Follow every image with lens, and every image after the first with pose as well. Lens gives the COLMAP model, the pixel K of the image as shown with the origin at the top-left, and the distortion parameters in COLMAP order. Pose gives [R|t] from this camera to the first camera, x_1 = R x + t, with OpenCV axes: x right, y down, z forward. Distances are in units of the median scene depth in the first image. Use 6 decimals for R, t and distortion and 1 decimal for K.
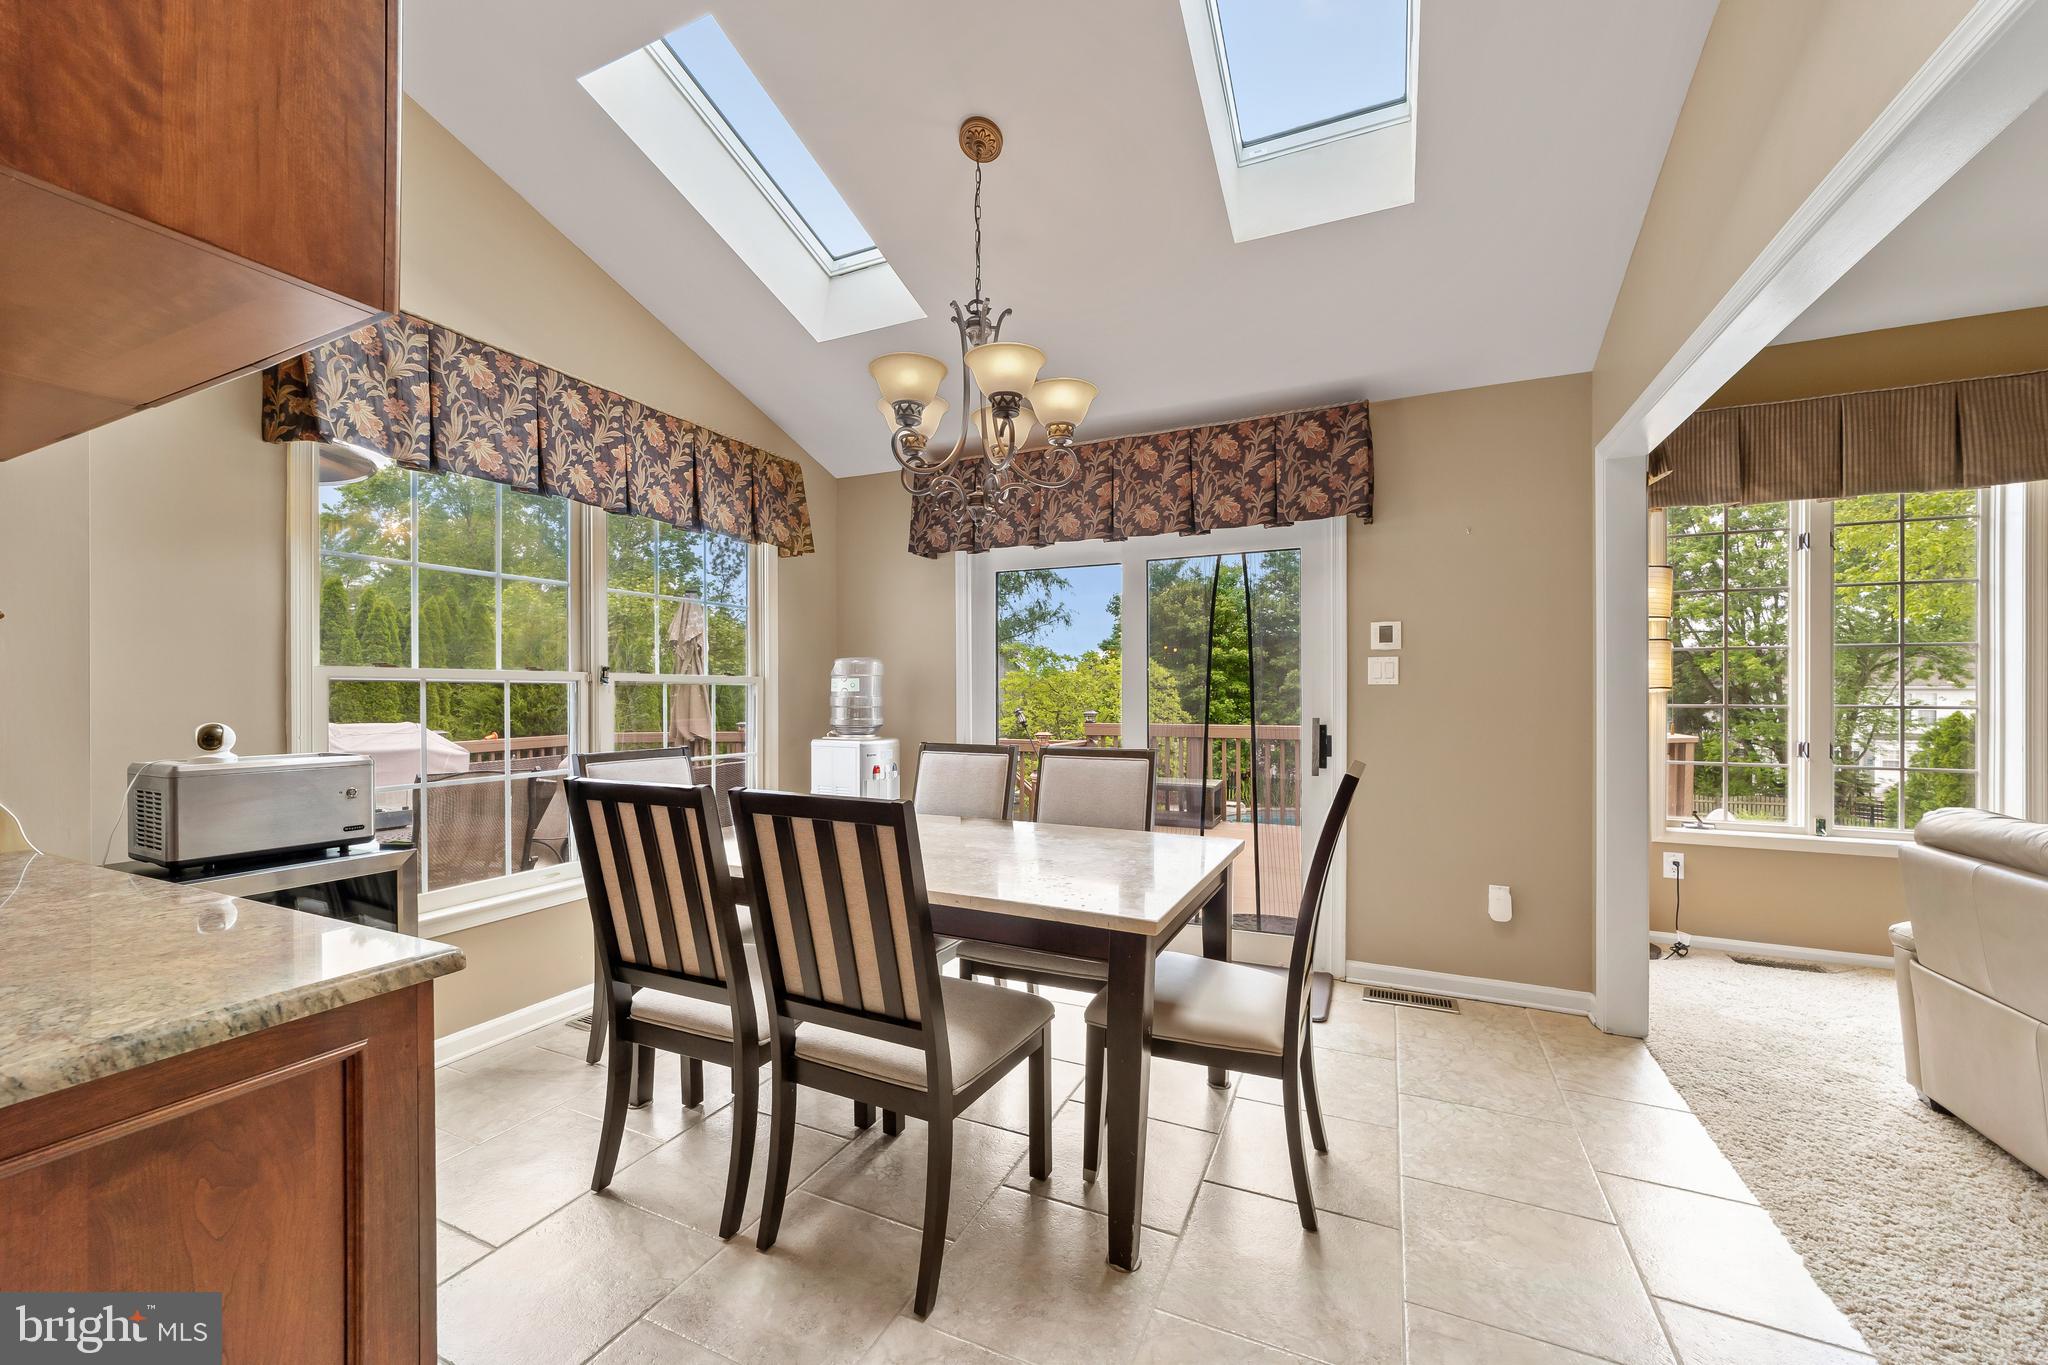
lens RADIAL K [[791.7, 0, 1023.2], [0, 791.7, 694.1], [0, 0, 1]] dist [-0.012722, 0.005182]
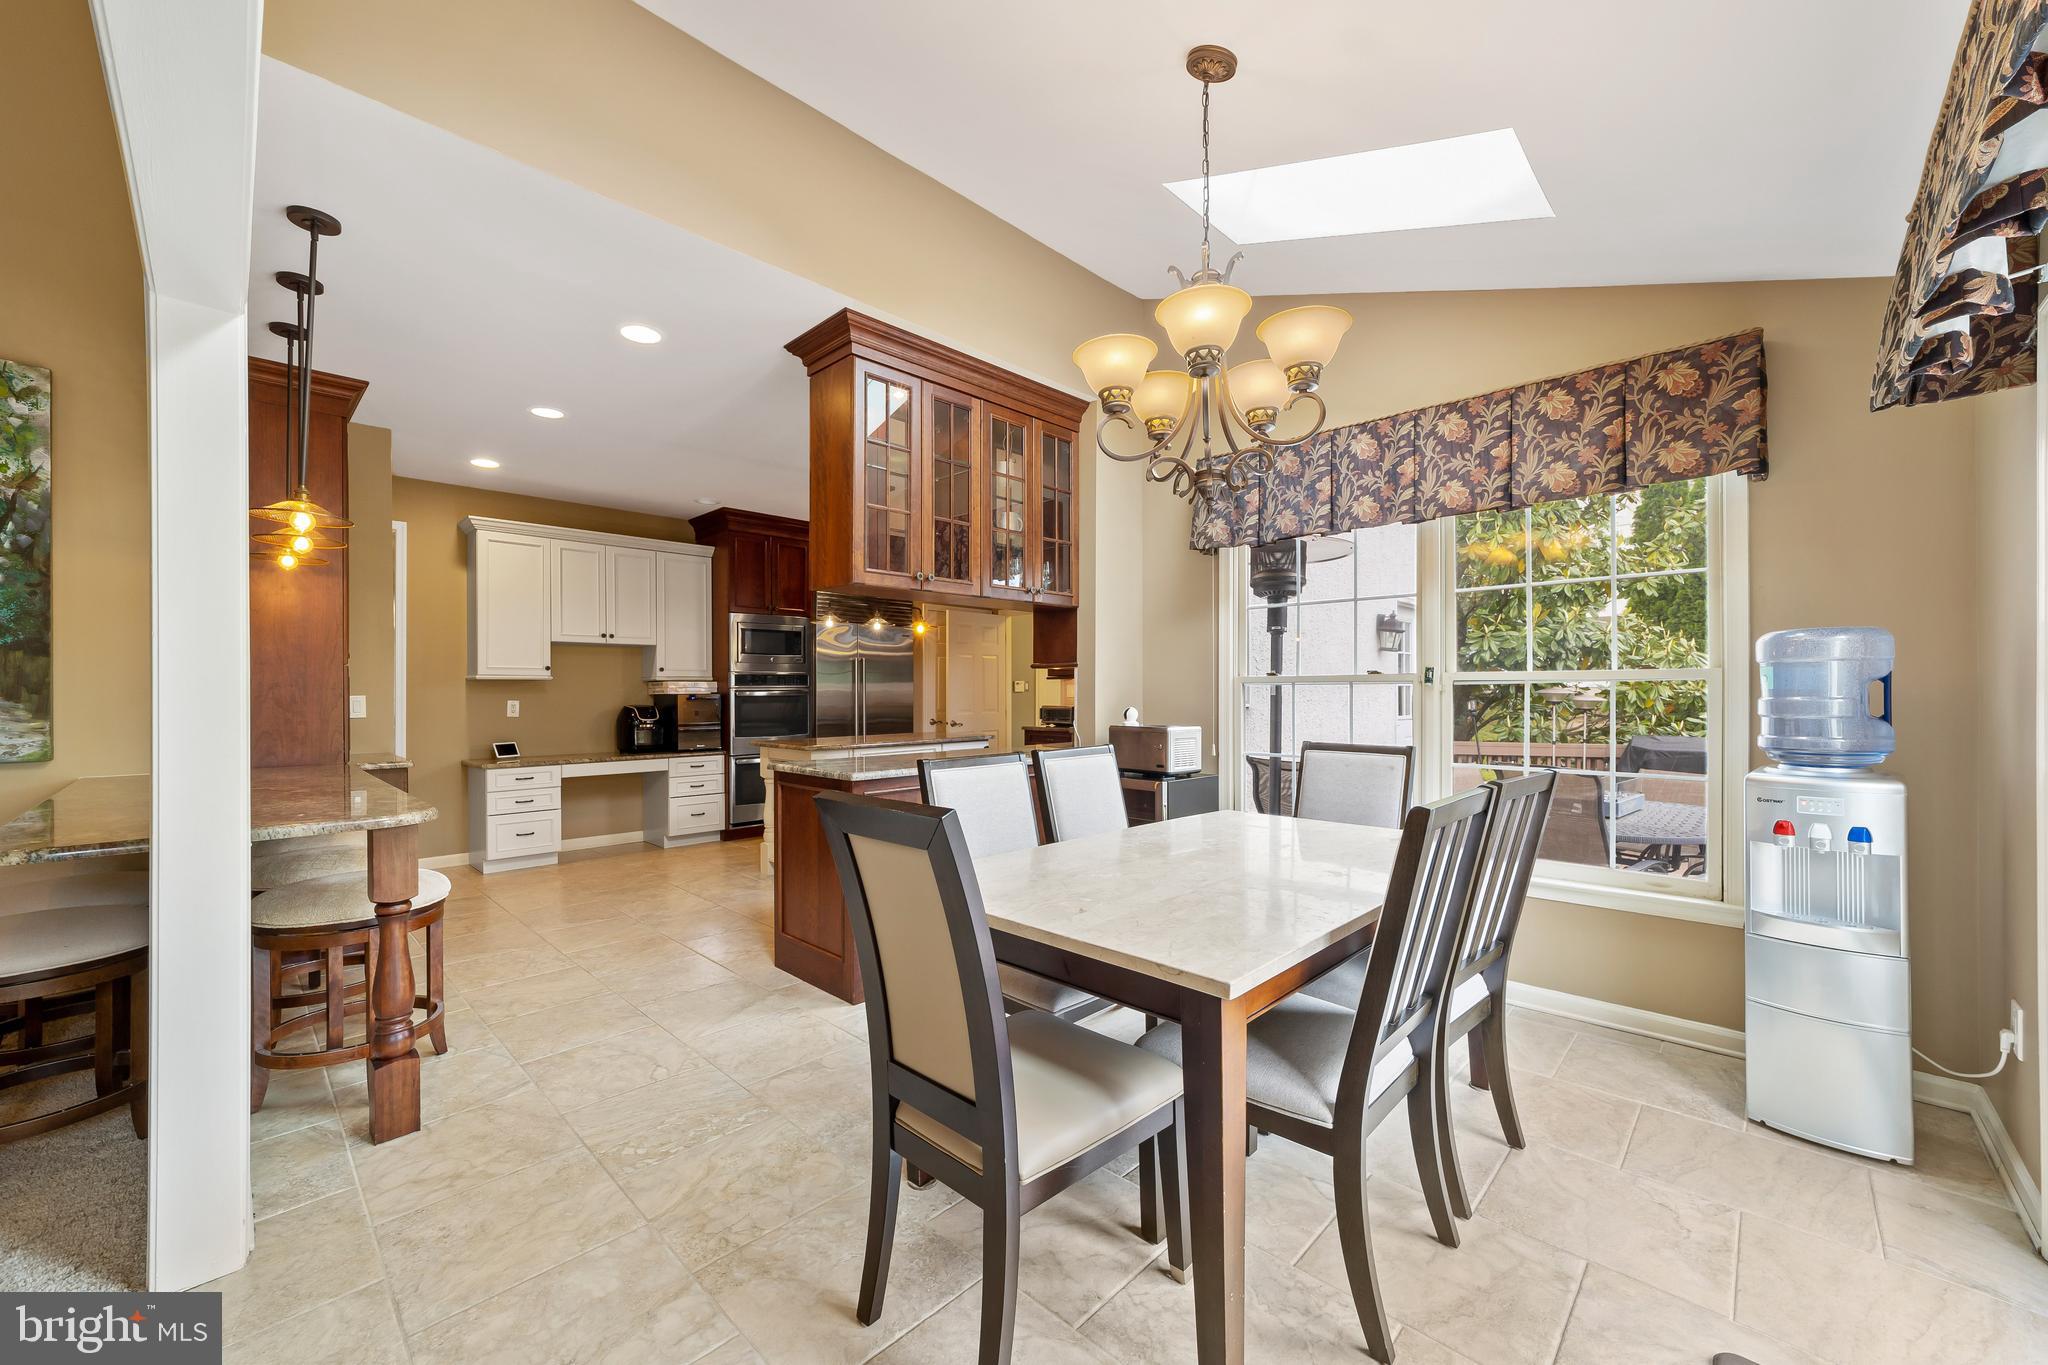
lens RADIAL K [[791.7, 0, 1026.9], [0, 791.7, 684.2], [0, 0, 1]] dist [-0.012722, 0.005182]
pose [[-0.314281, -0.009901, -0.949278, 0.612556], [0.006311, 0.999902, -0.012518, 0.005369], [0.949309, -0.009926, -0.314187, 0.746444]]
